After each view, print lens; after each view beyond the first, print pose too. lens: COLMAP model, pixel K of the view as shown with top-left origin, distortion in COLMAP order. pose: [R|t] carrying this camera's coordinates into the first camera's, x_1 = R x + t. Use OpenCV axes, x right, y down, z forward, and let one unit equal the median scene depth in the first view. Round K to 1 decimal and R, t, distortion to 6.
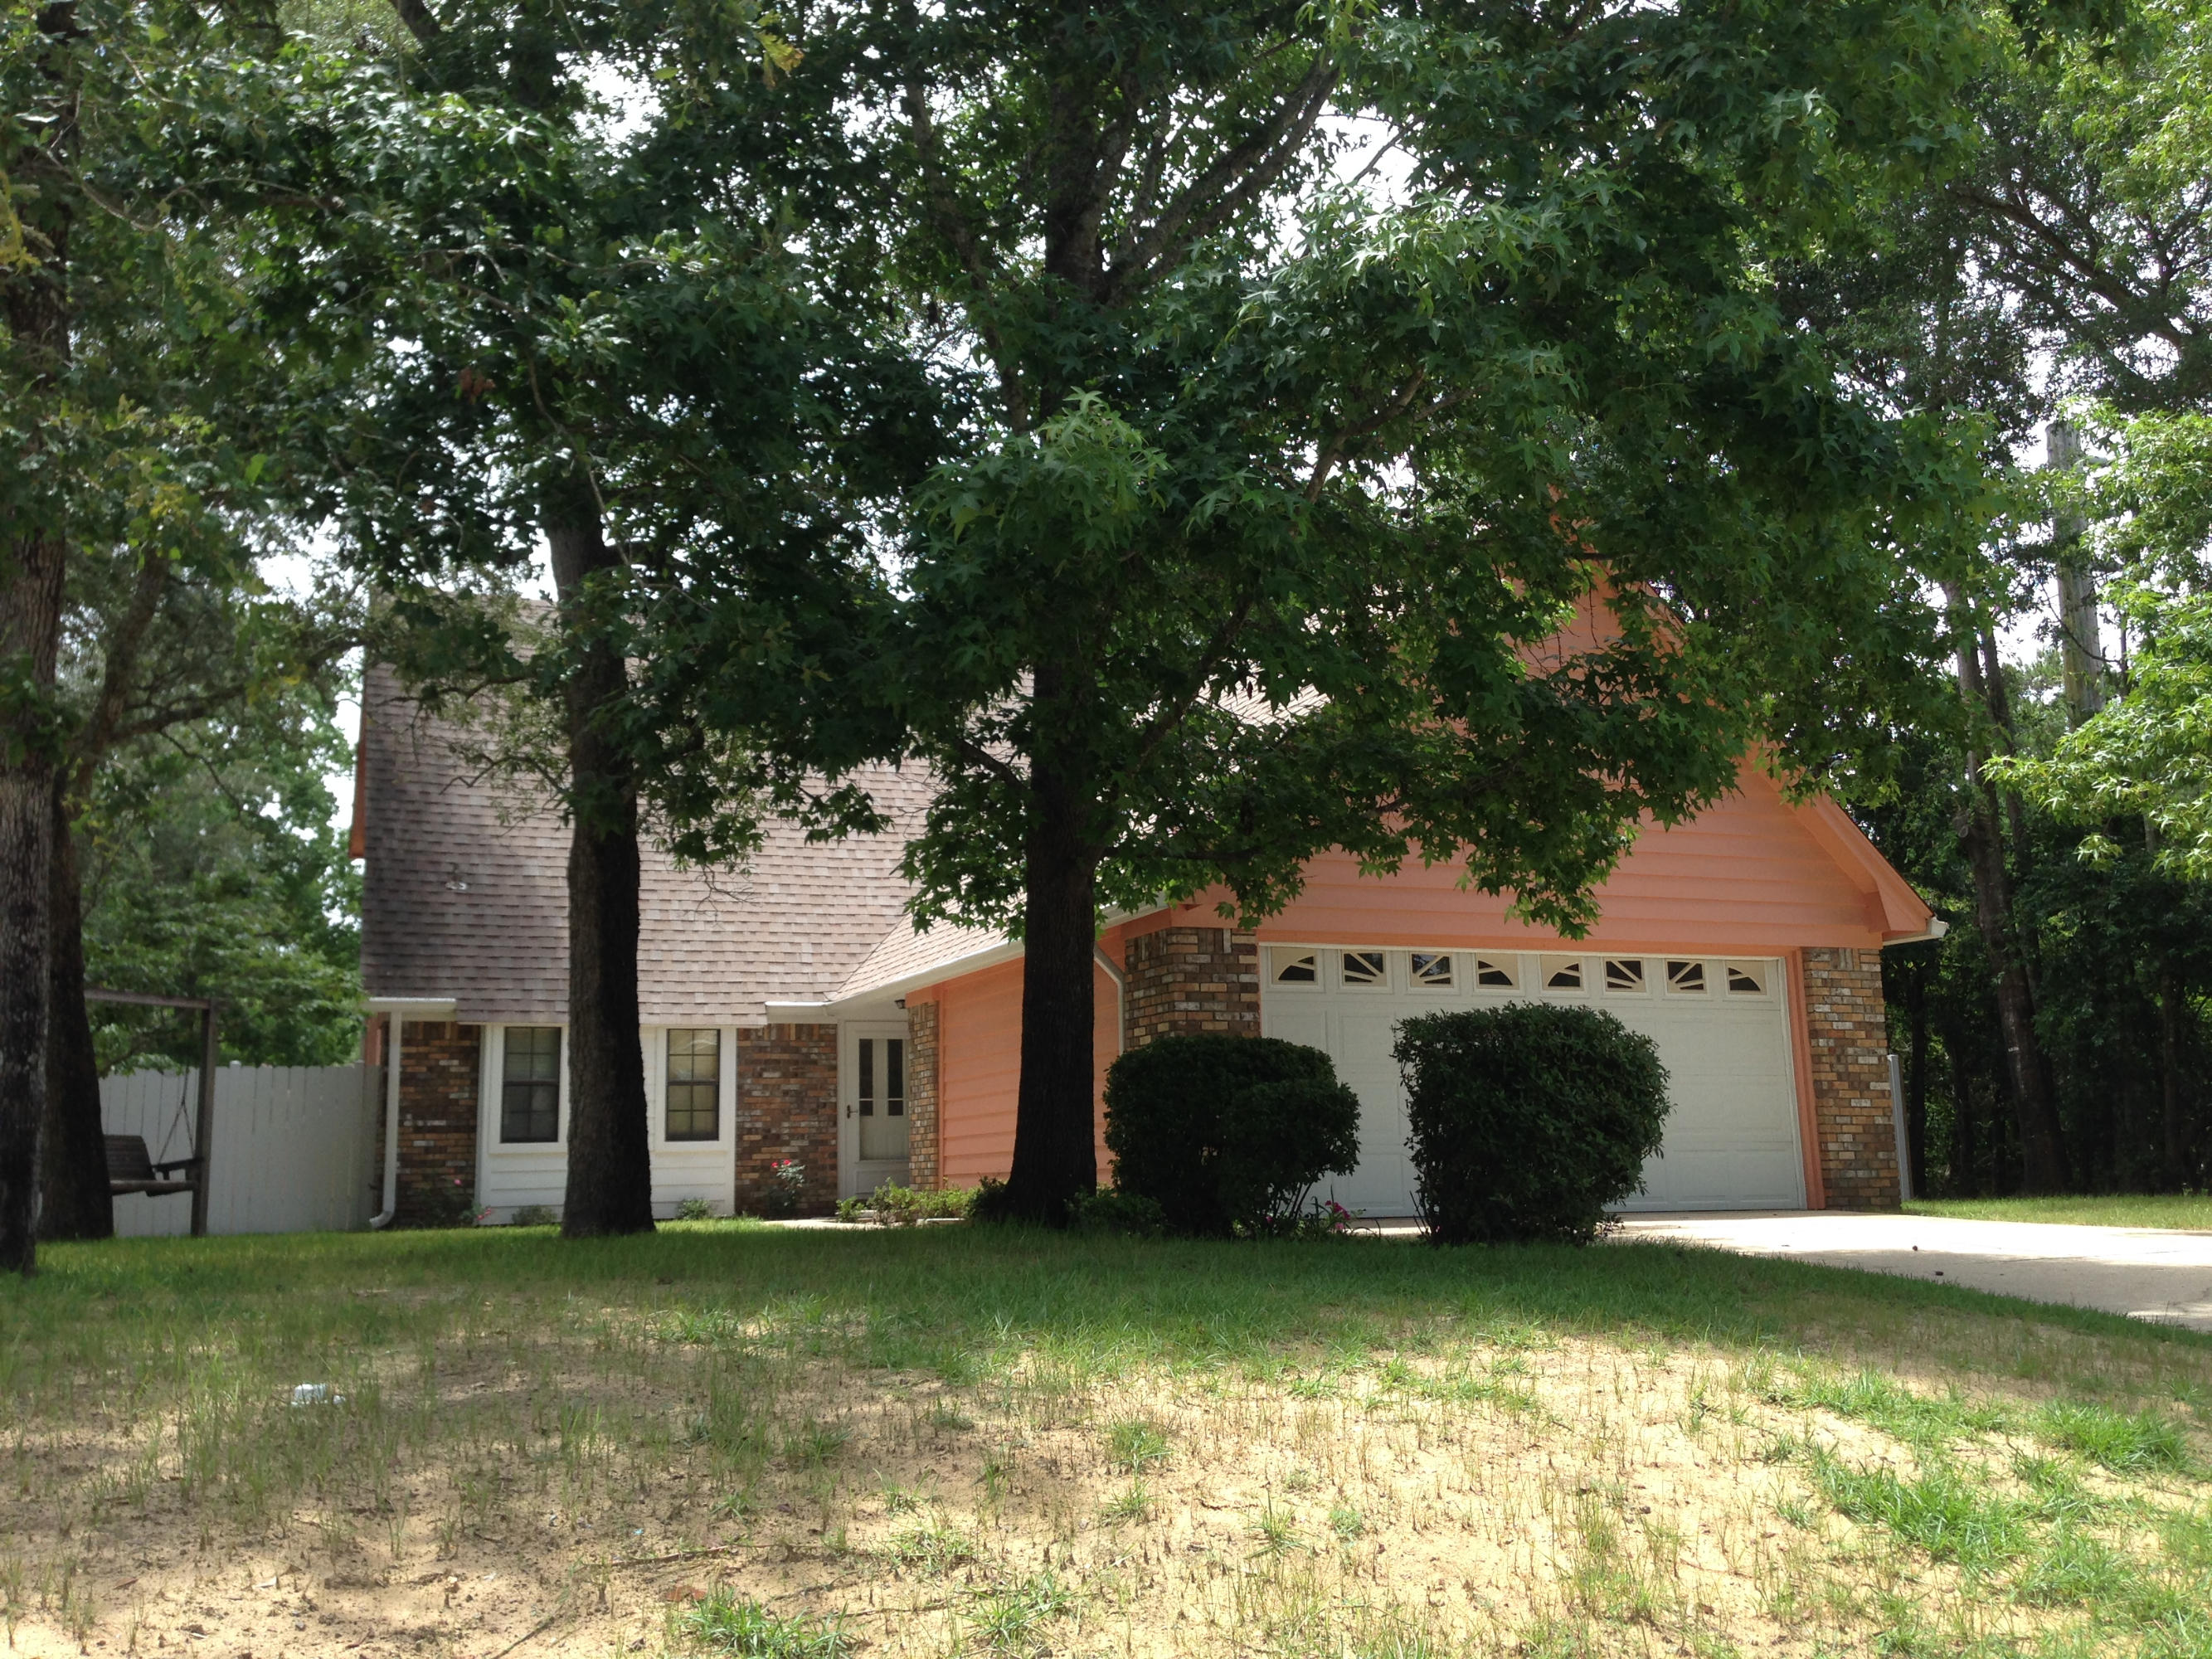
lens RADIAL K [[2076.0, 0, 1057.7], [0, 2076.0, 894.5], [0, 0, 1]] dist [0.141365, -0.000902]
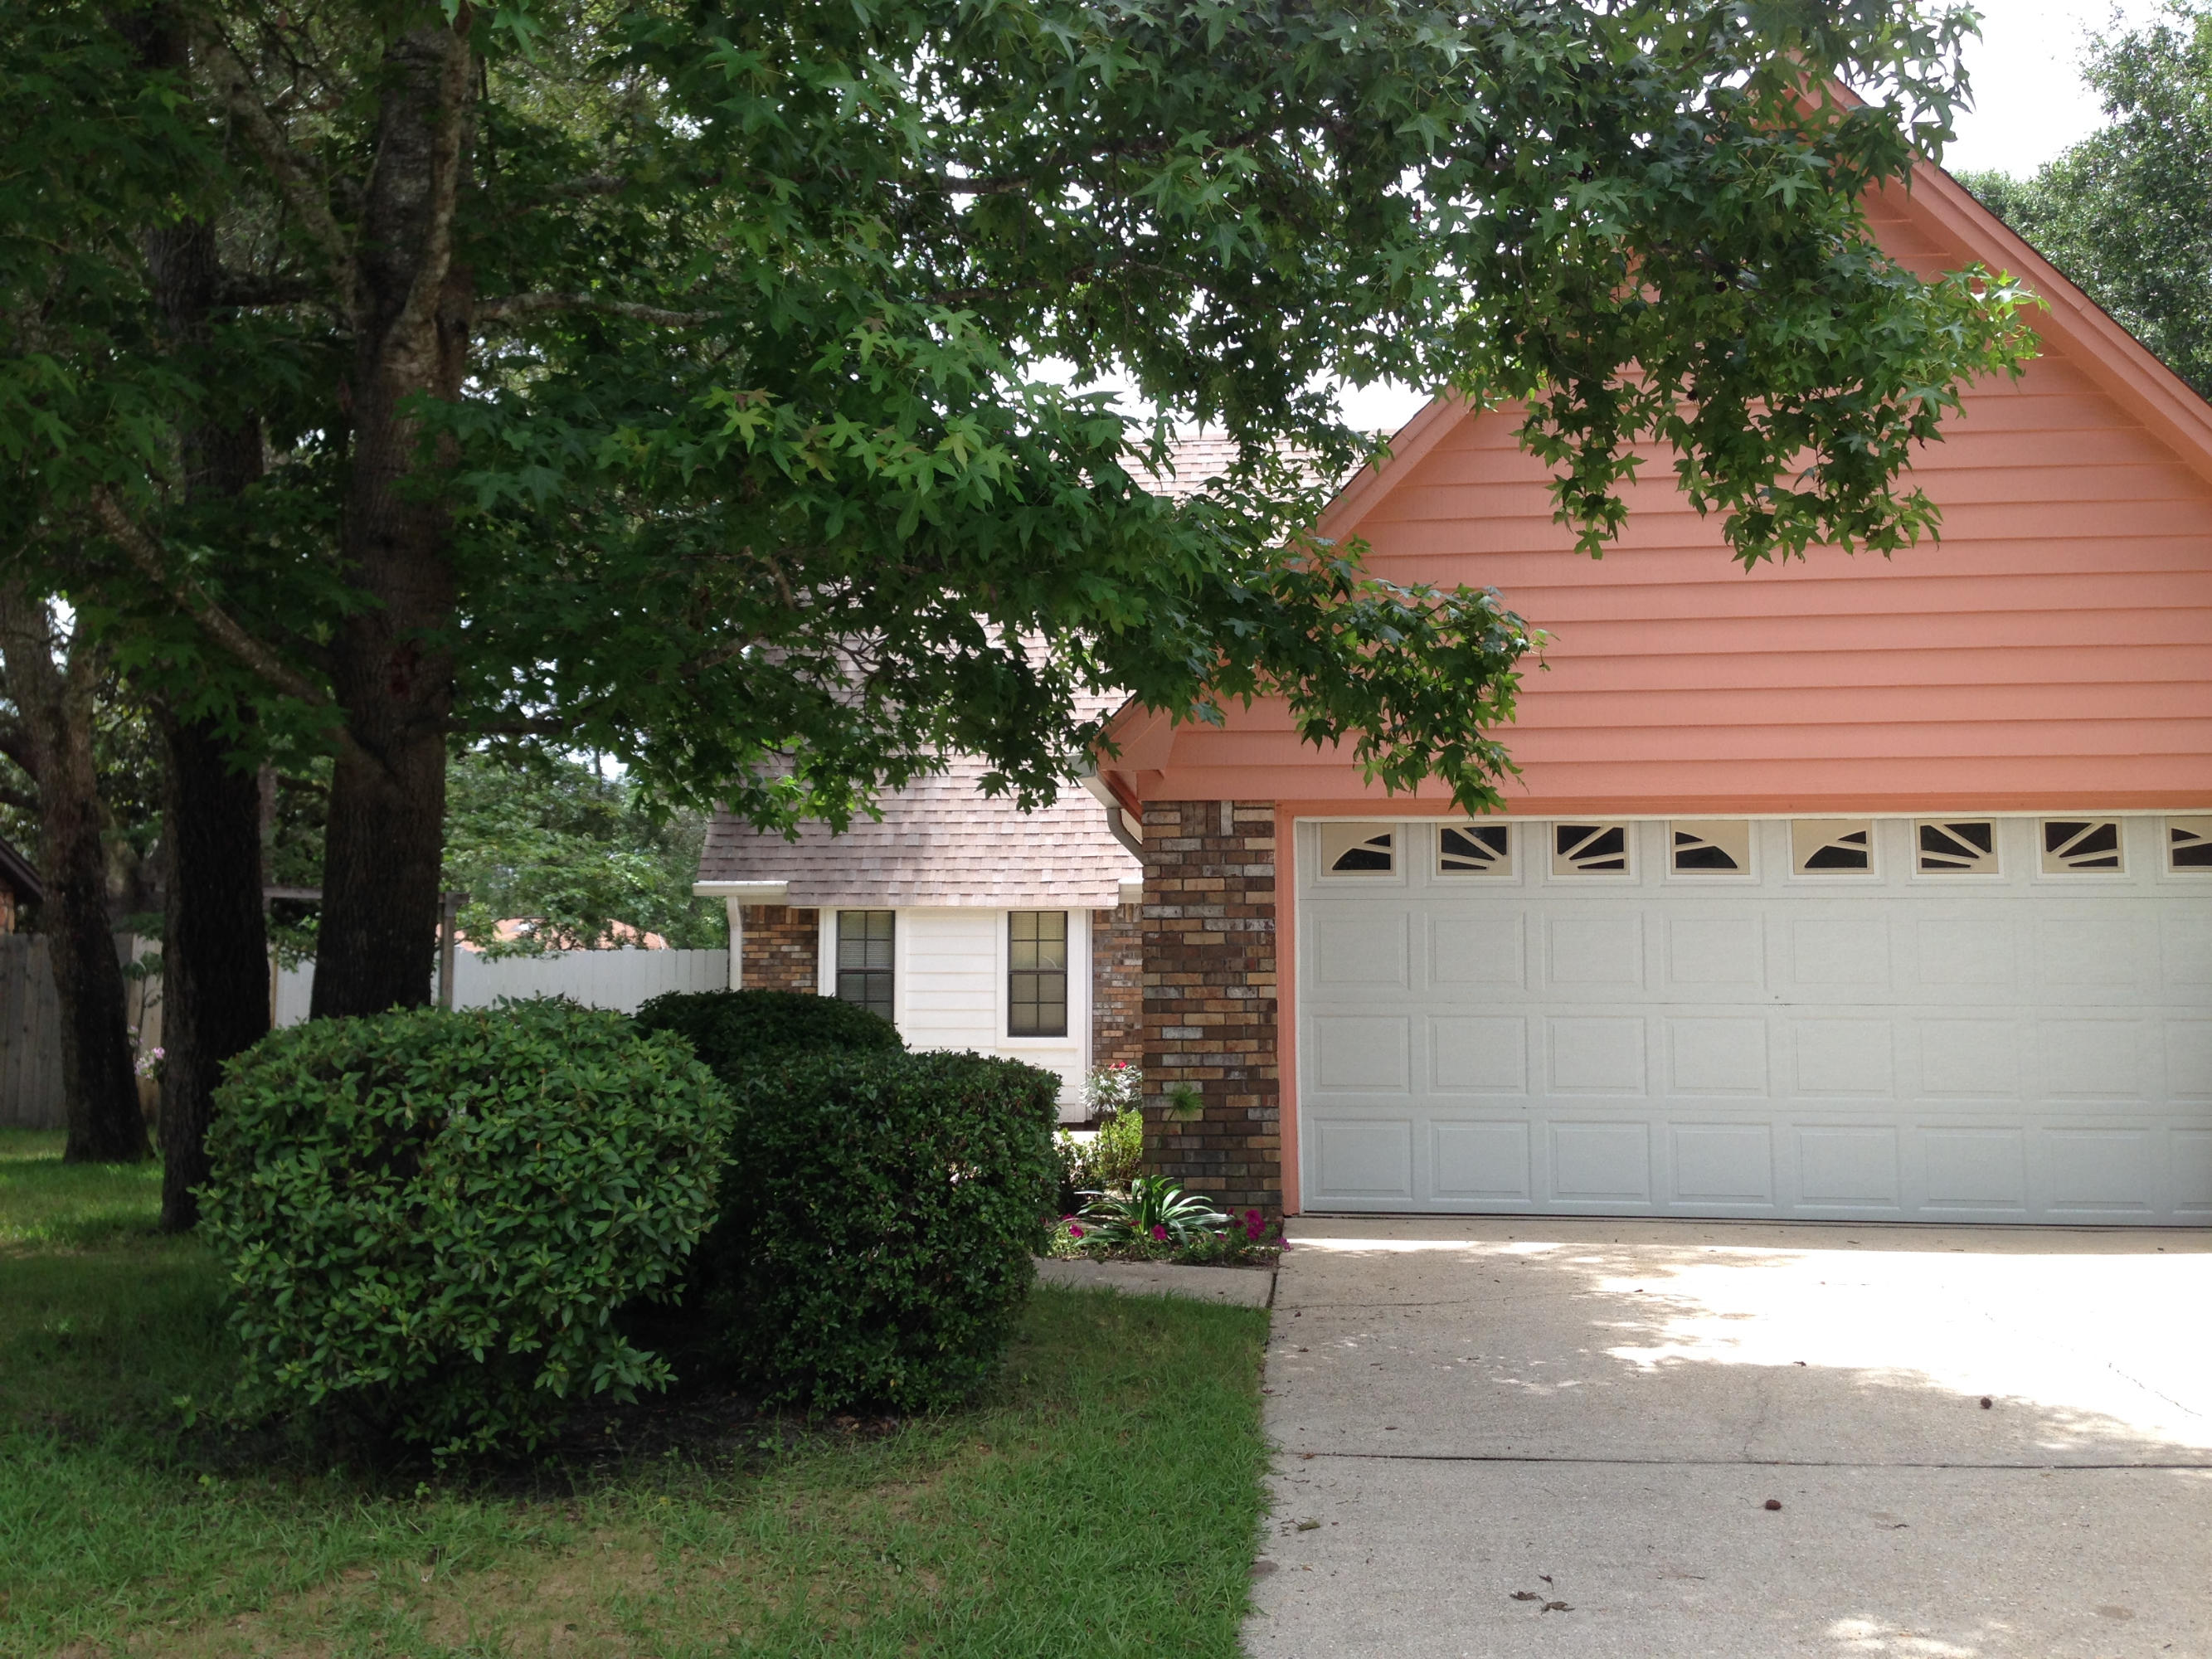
lens RADIAL K [[2034.8, 0, 1106.0], [0, 2034.8, 829.5], [0, 0, 1]] dist [0.118975, -0.182831]
pose [[0.897276, -0.022266, -0.440908, 0.240834], [0.043034, 0.998382, 0.037160, -0.000912], [0.439367, -0.052317, 0.896783, 0.248596]]
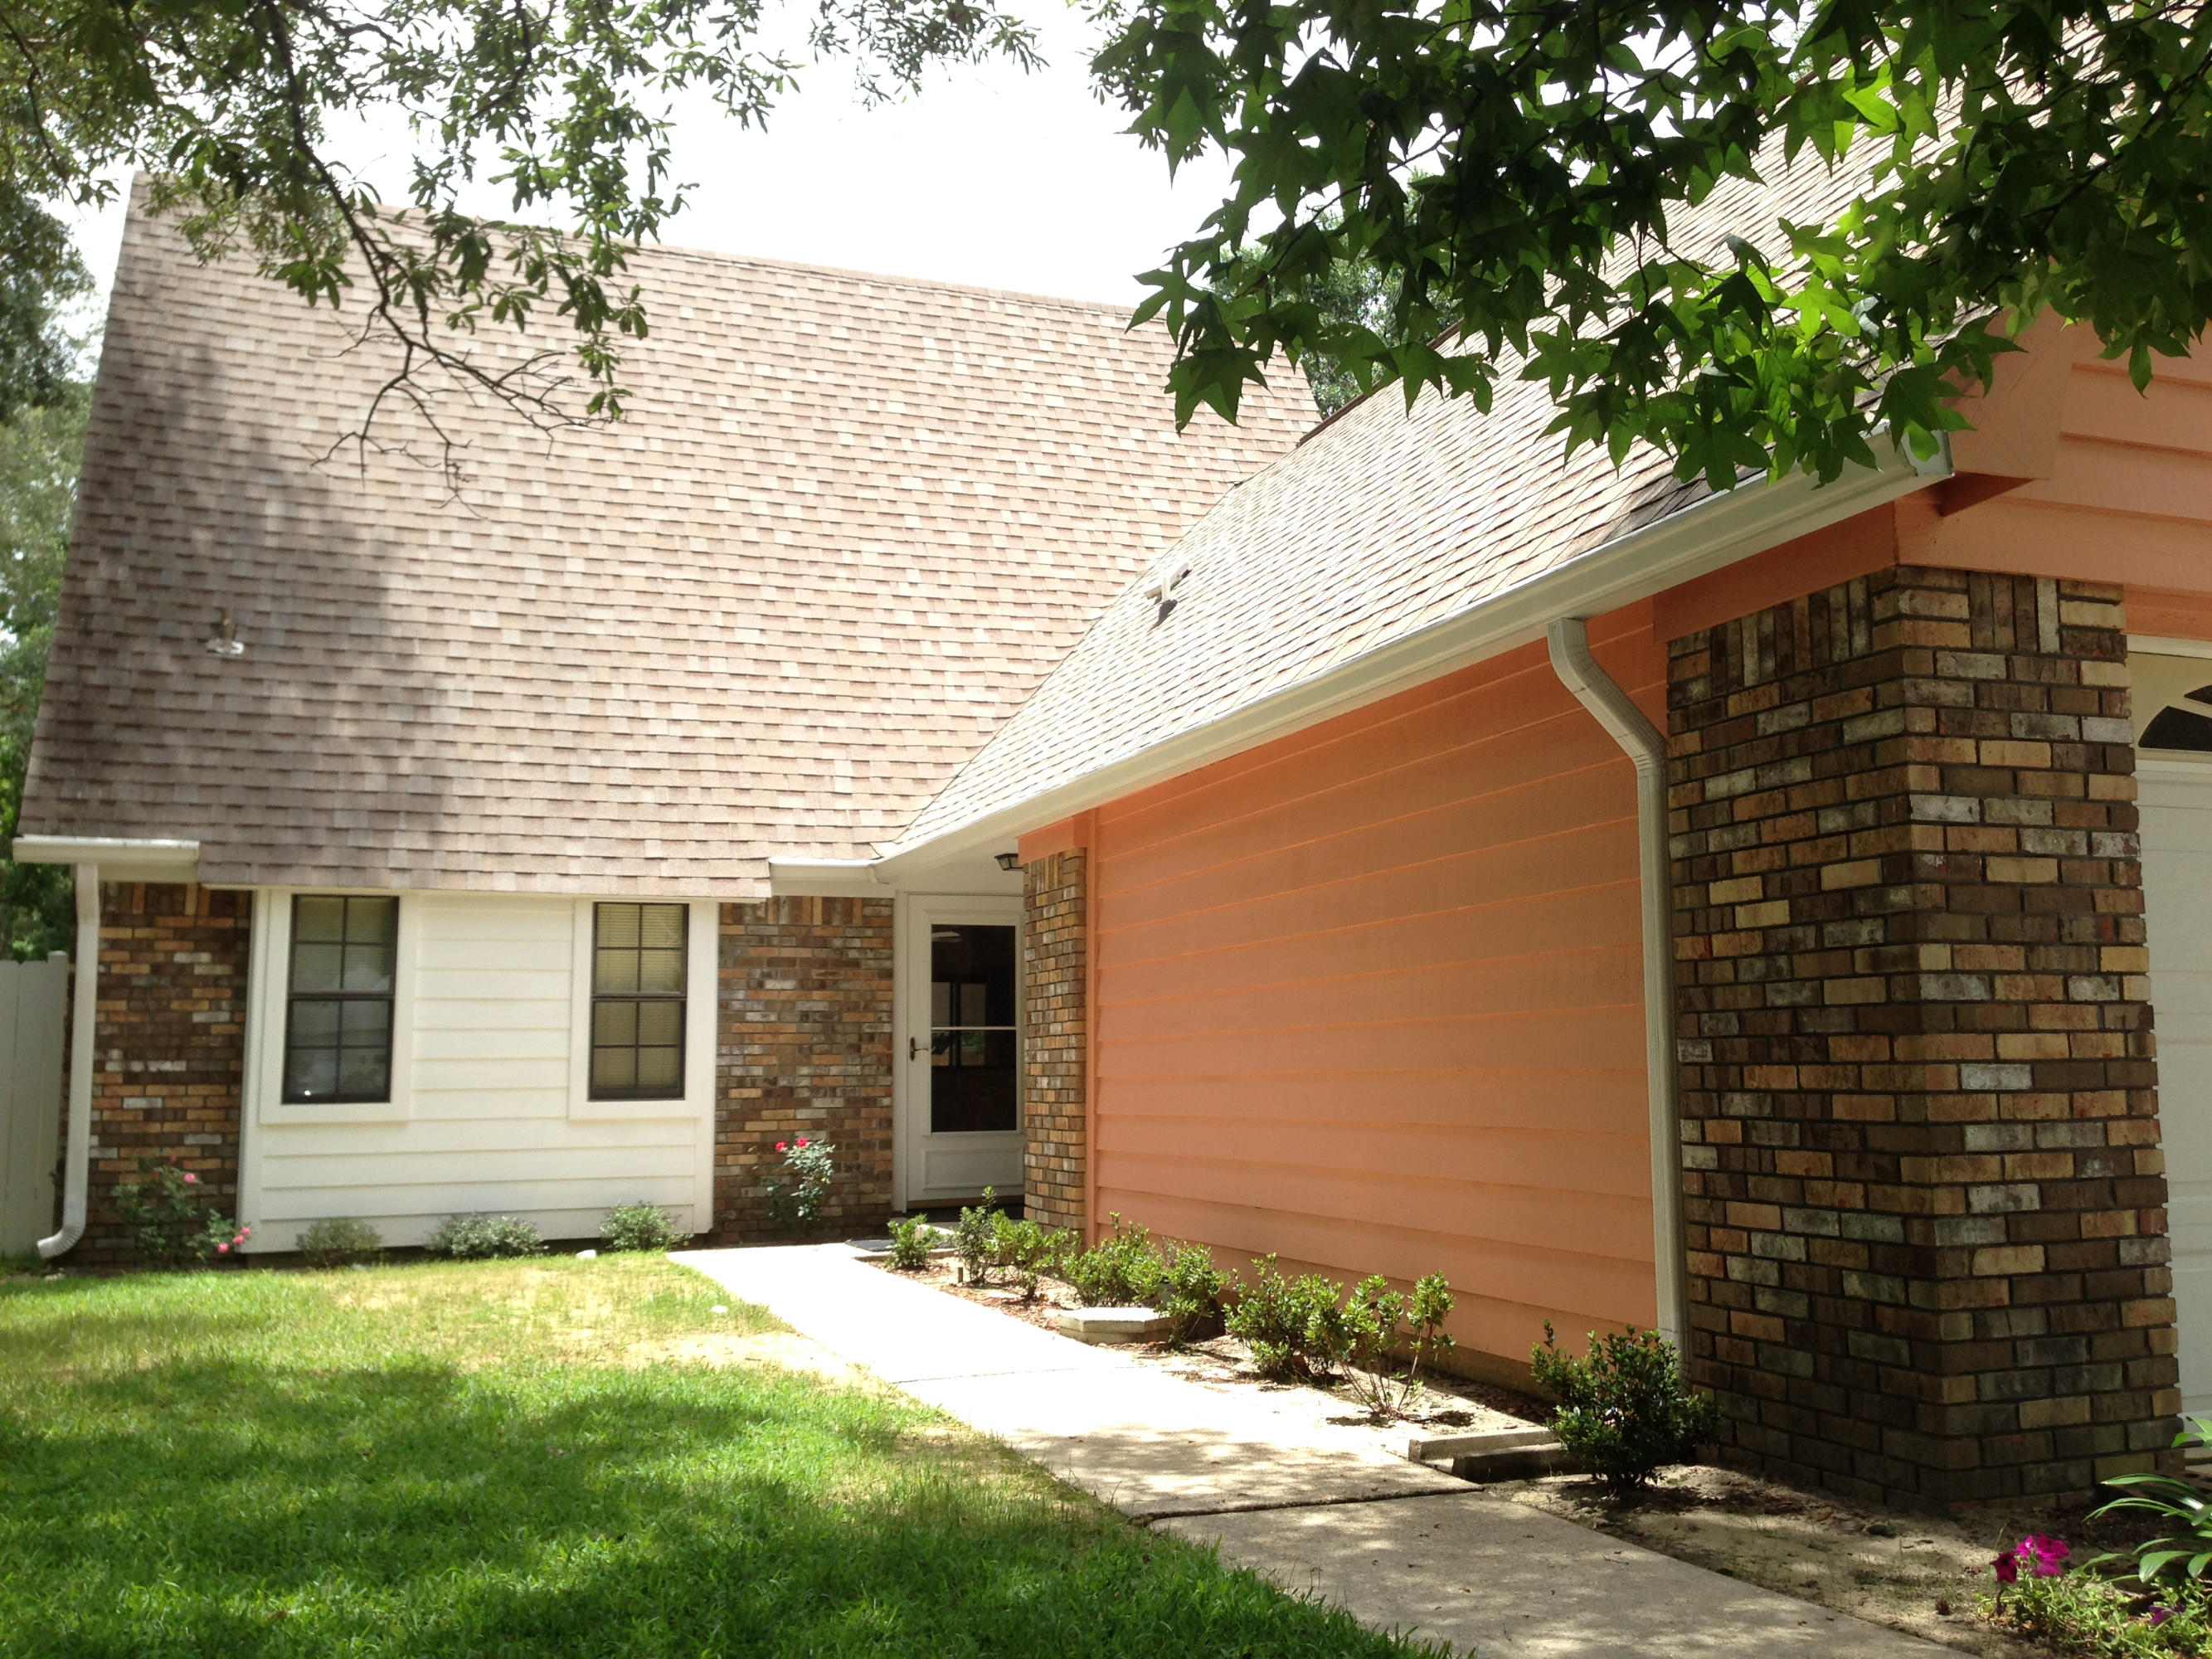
lens RADIAL K [[2034.8, 0, 1106.0], [0, 2034.8, 829.5], [0, 0, 1]] dist [0.118975, -0.182831]
pose [[0.999920, 0.008181, -0.009680, -0.044341], [-0.008030, 0.999848, 0.015506, 0.036048], [0.009806, -0.015427, 0.999833, 0.460902]]
